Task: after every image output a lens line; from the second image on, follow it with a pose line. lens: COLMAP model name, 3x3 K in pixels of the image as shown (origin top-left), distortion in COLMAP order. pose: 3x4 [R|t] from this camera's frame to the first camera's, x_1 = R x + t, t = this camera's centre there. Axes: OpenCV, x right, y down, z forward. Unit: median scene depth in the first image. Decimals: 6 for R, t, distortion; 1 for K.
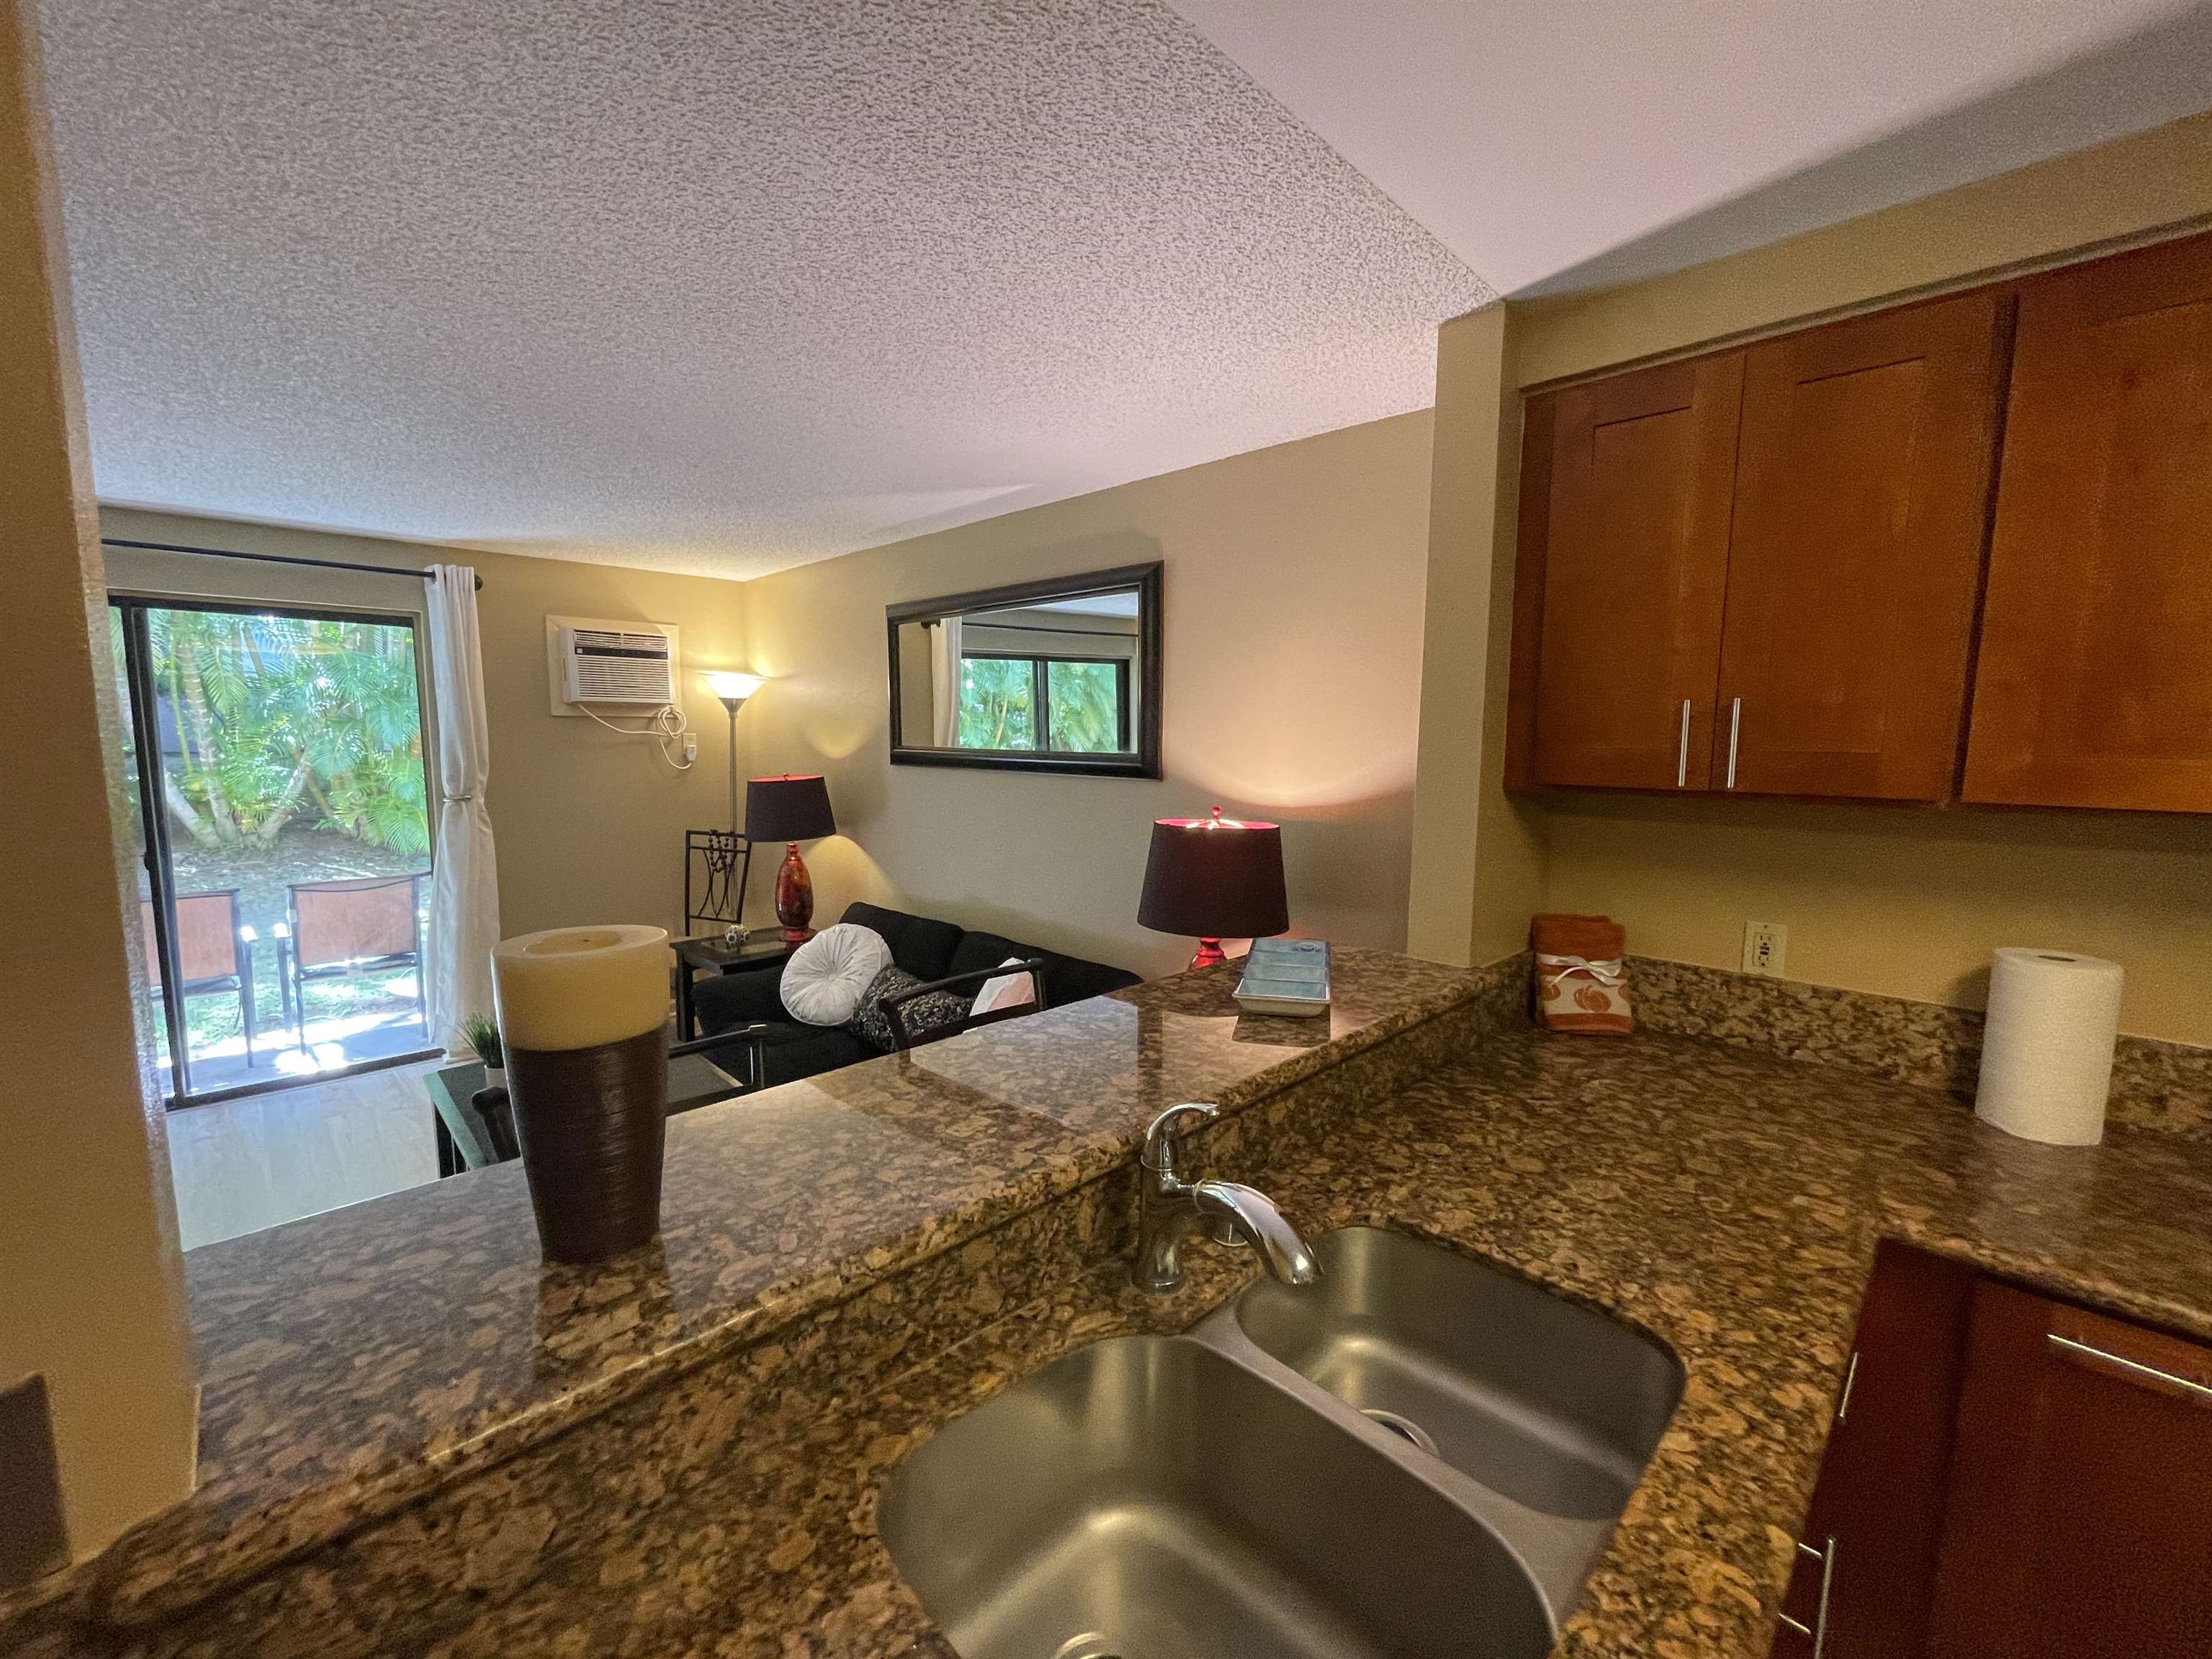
lens RADIAL K [[903.7, 0, 1098.4], [0, 903.7, 832.4], [0, 0, 1]] dist [-0.004043, 0.002181]
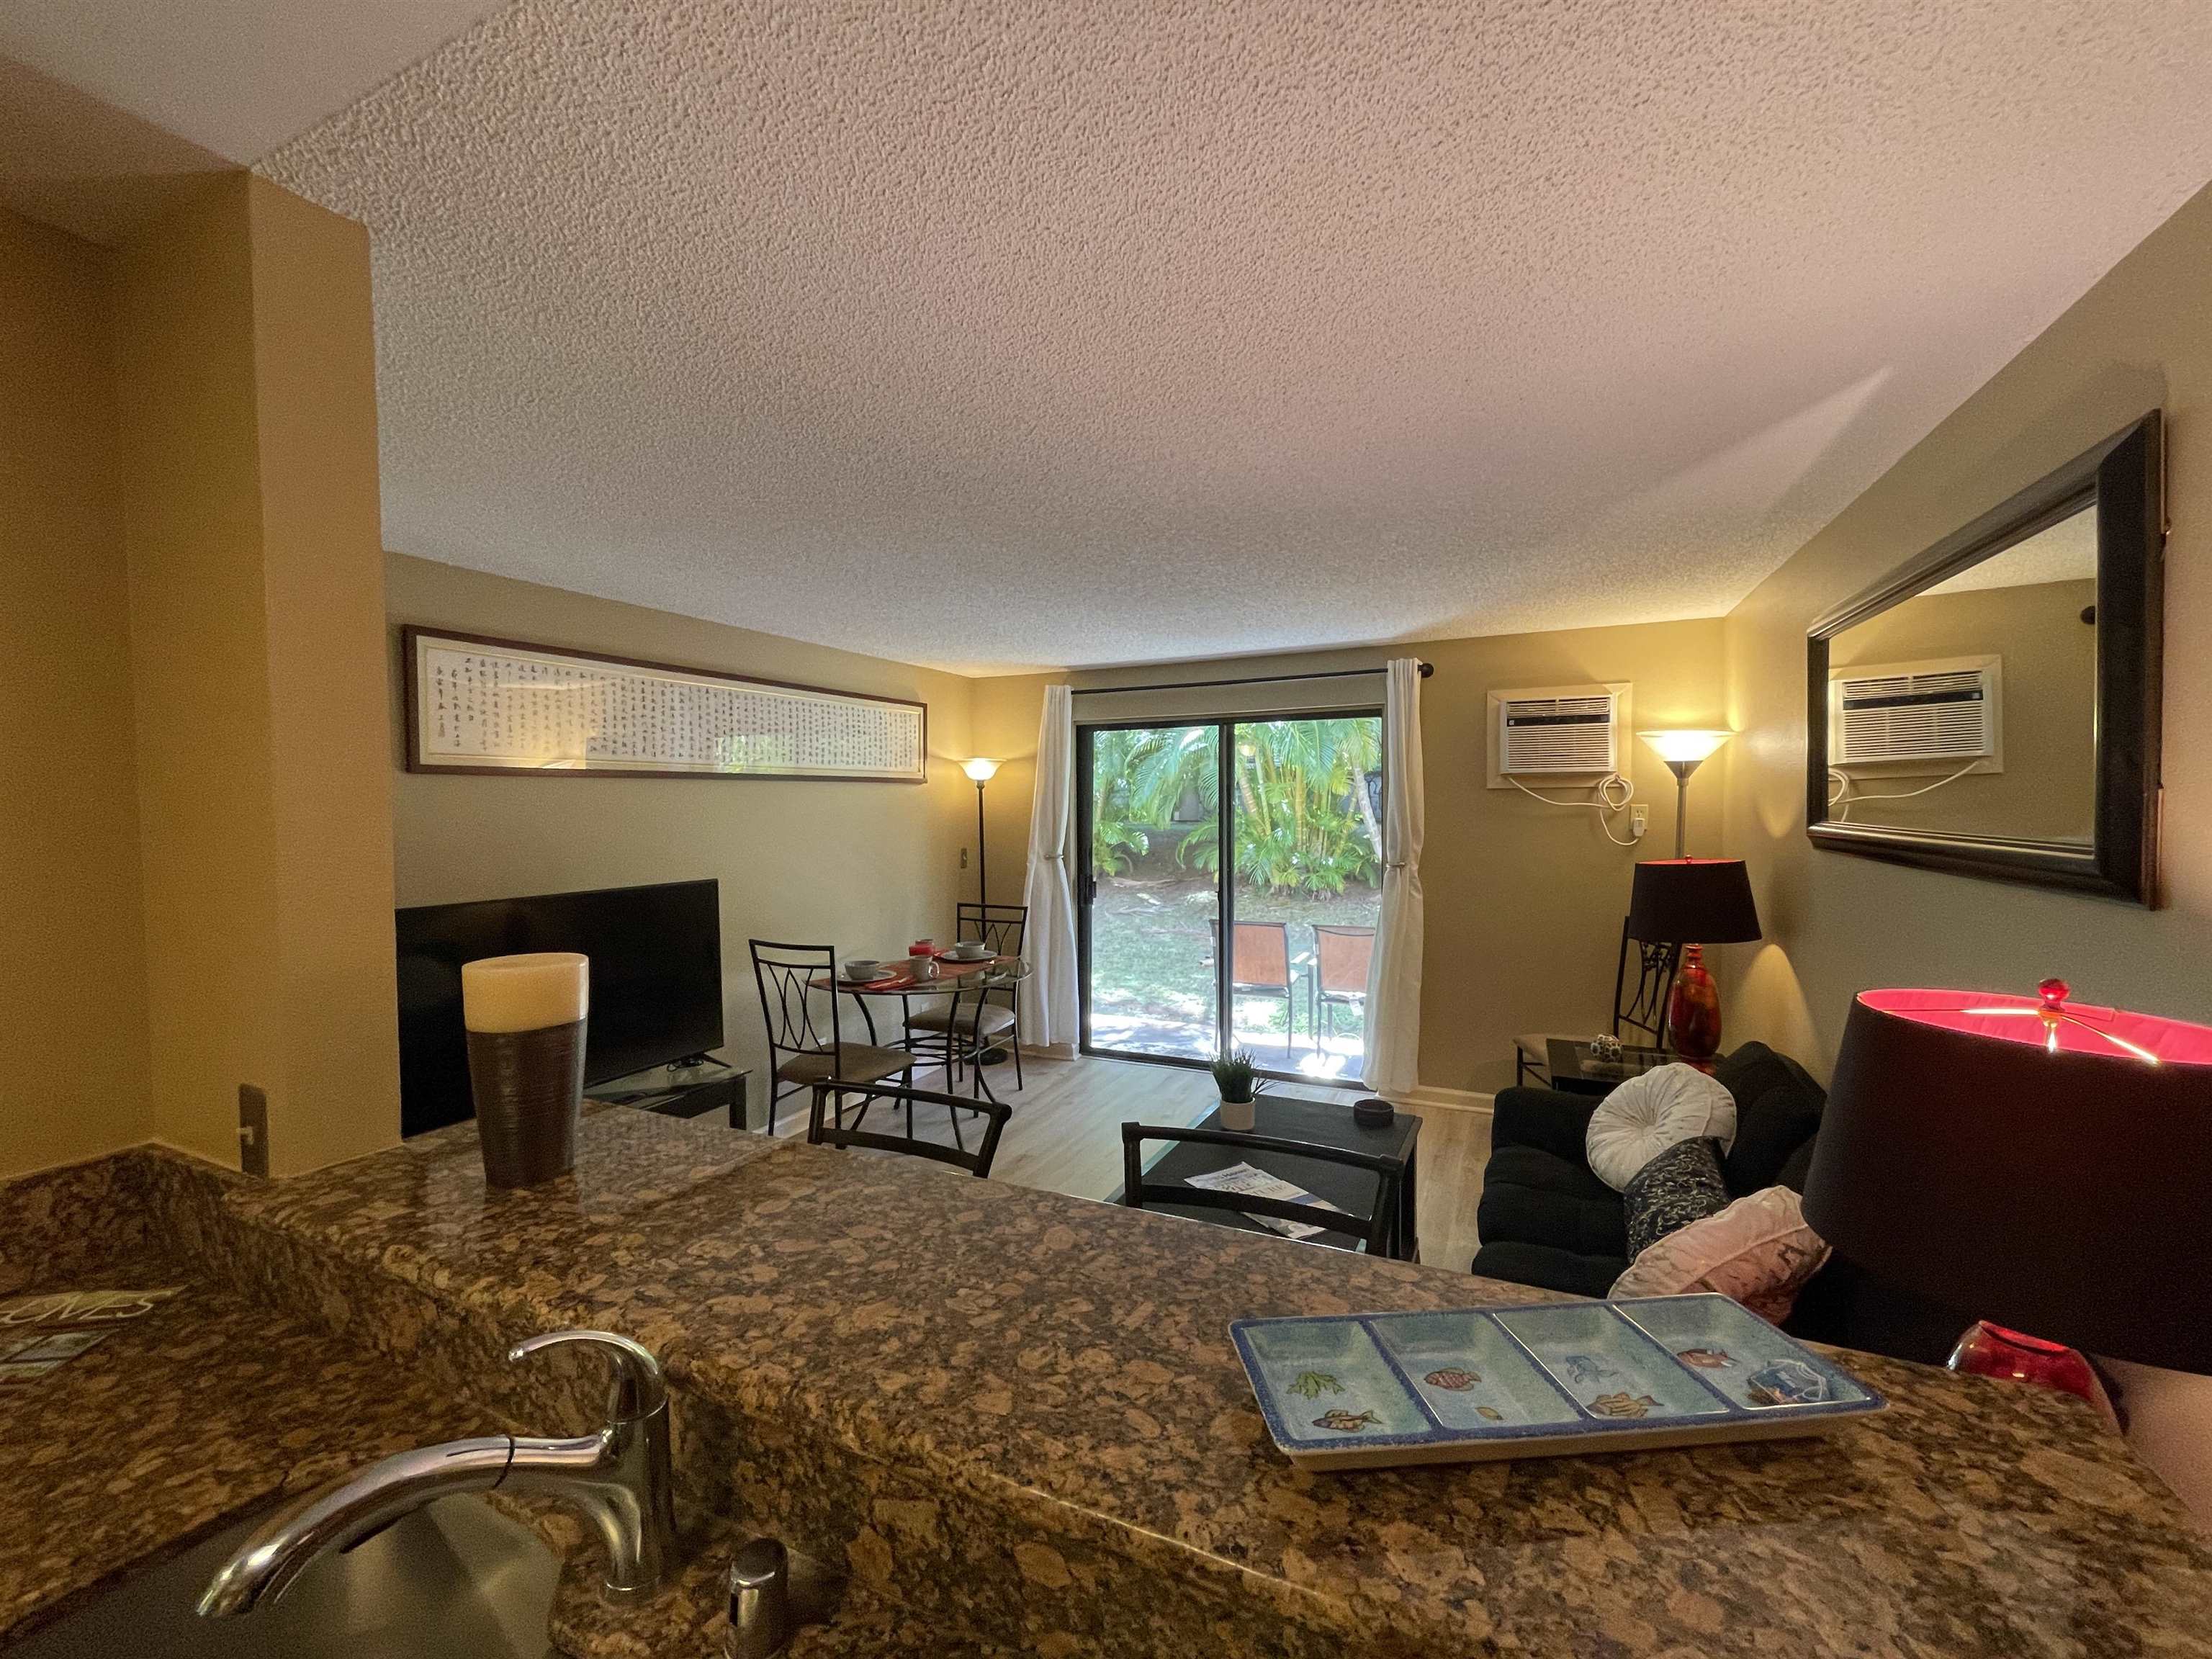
lens RADIAL K [[903.7, 0, 1098.4], [0, 903.7, 832.4], [0, 0, 1]] dist [-0.004043, 0.002181]
pose [[0.339212, 0.020475, -0.940487, 0.457602], [-0.092027, 0.995690, -0.011515, -0.063250], [0.936198, 0.090456, 0.339634, 0.559816]]
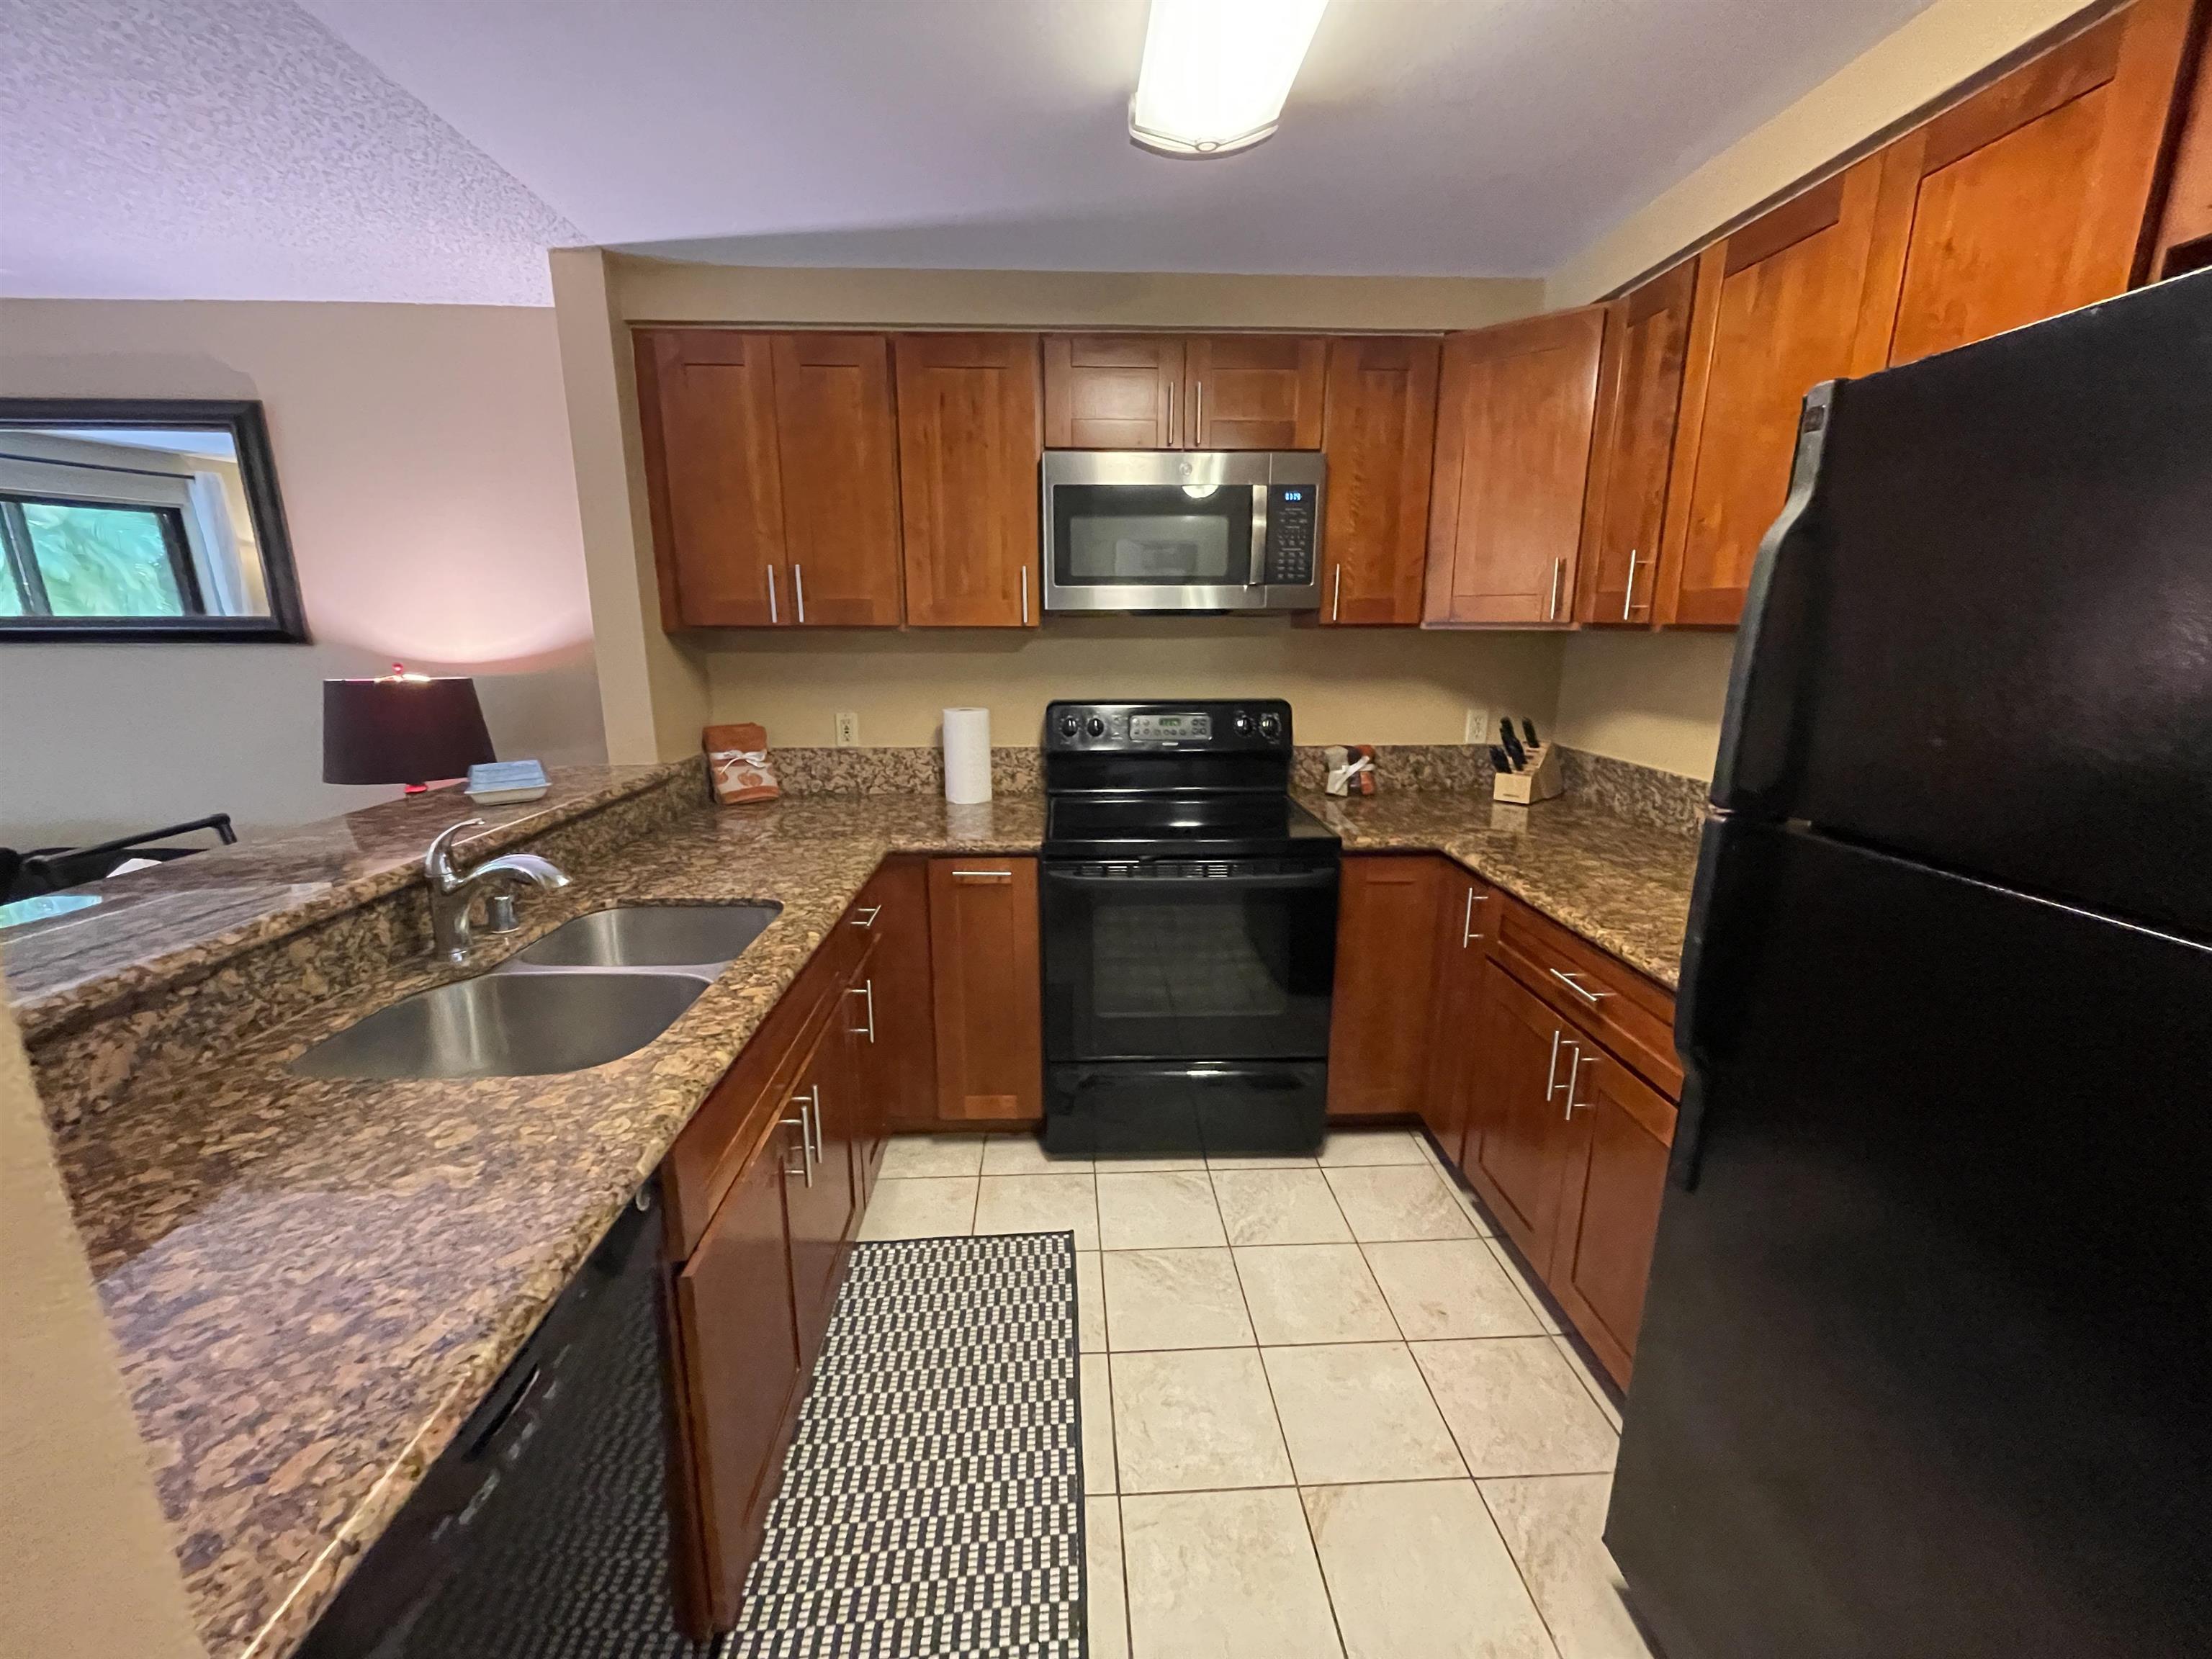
lens RADIAL K [[903.7, 0, 1098.4], [0, 903.7, 832.4], [0, 0, 1]] dist [-0.004043, 0.002181]
pose [[0.675580, -0.177817, 0.715523, -0.128219], [0.086793, 0.982914, 0.162319, 0.082387], [-0.732161, -0.047557, 0.679470, -0.396556]]
